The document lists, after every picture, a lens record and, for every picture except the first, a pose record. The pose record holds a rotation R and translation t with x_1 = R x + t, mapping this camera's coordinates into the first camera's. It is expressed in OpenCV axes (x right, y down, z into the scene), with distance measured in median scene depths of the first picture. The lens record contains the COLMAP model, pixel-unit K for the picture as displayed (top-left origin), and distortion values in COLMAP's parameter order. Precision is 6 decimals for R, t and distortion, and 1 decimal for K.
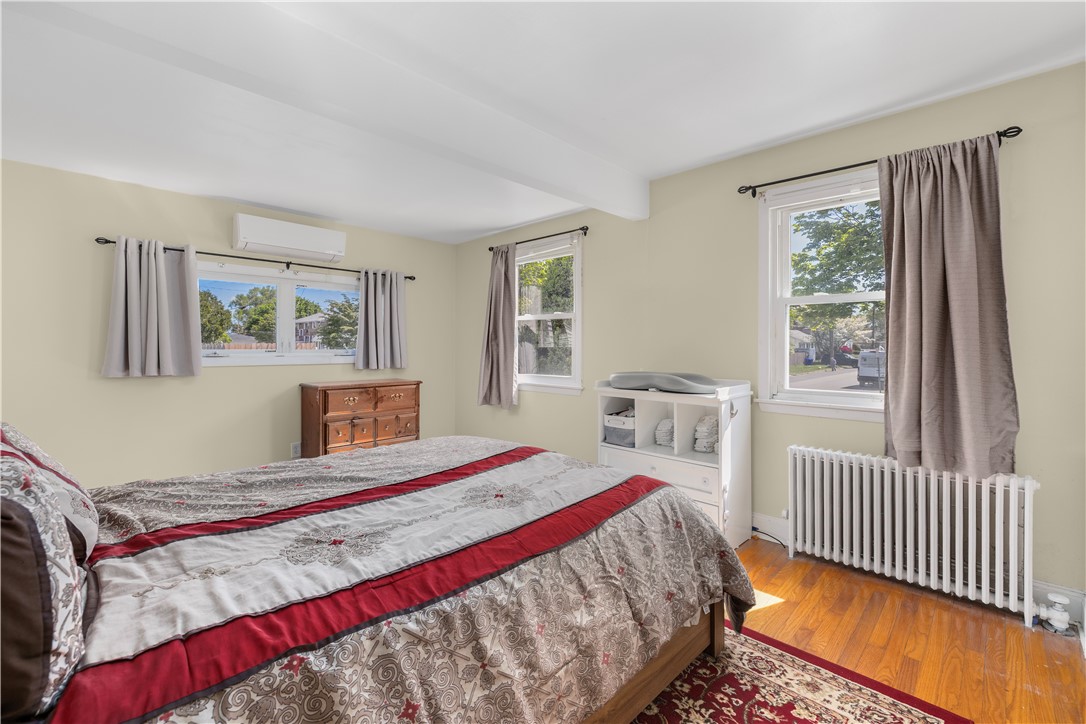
lens RADIAL K [[468.9, 0, 535.1], [0, 468.9, 350.6], [0, 0, 1]] dist [-0.000264, 0.000495]
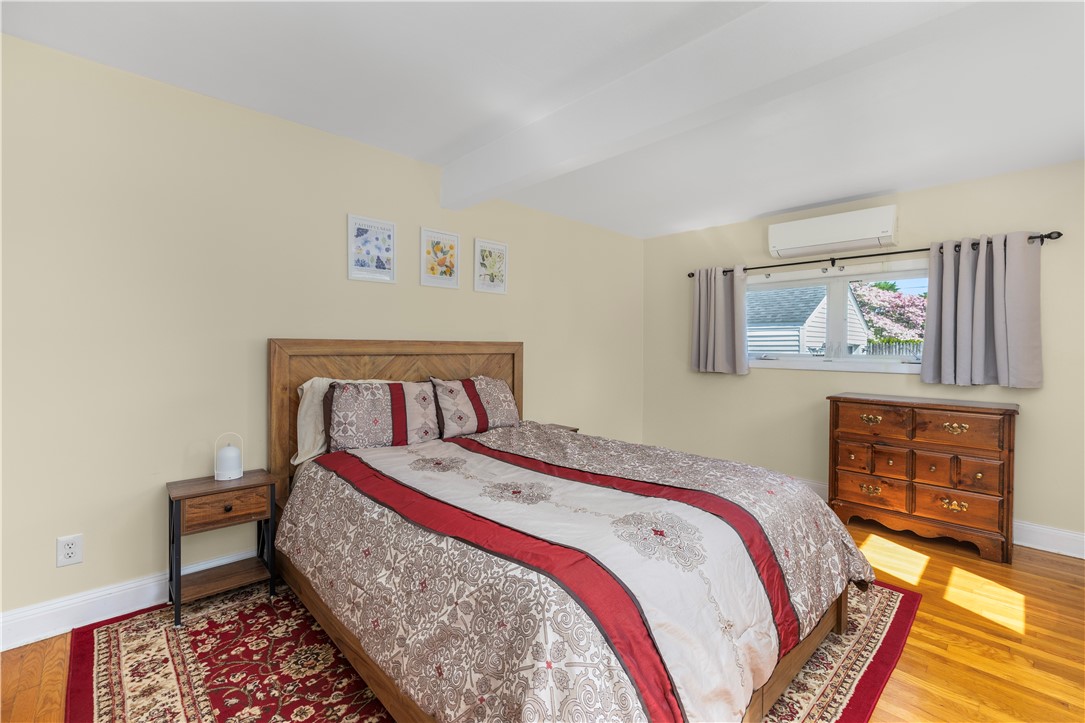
lens RADIAL K [[468.4, 0, 534.6], [0, 468.4, 350.1], [0, 0, 1]] dist [-0.000264, 0.000495]
pose [[-0.023564, 0.006513, -0.999701, 0.414766], [-0.016098, 0.999847, 0.006893, -0.006640], [0.999593, 0.016256, -0.023456, 0.455813]]
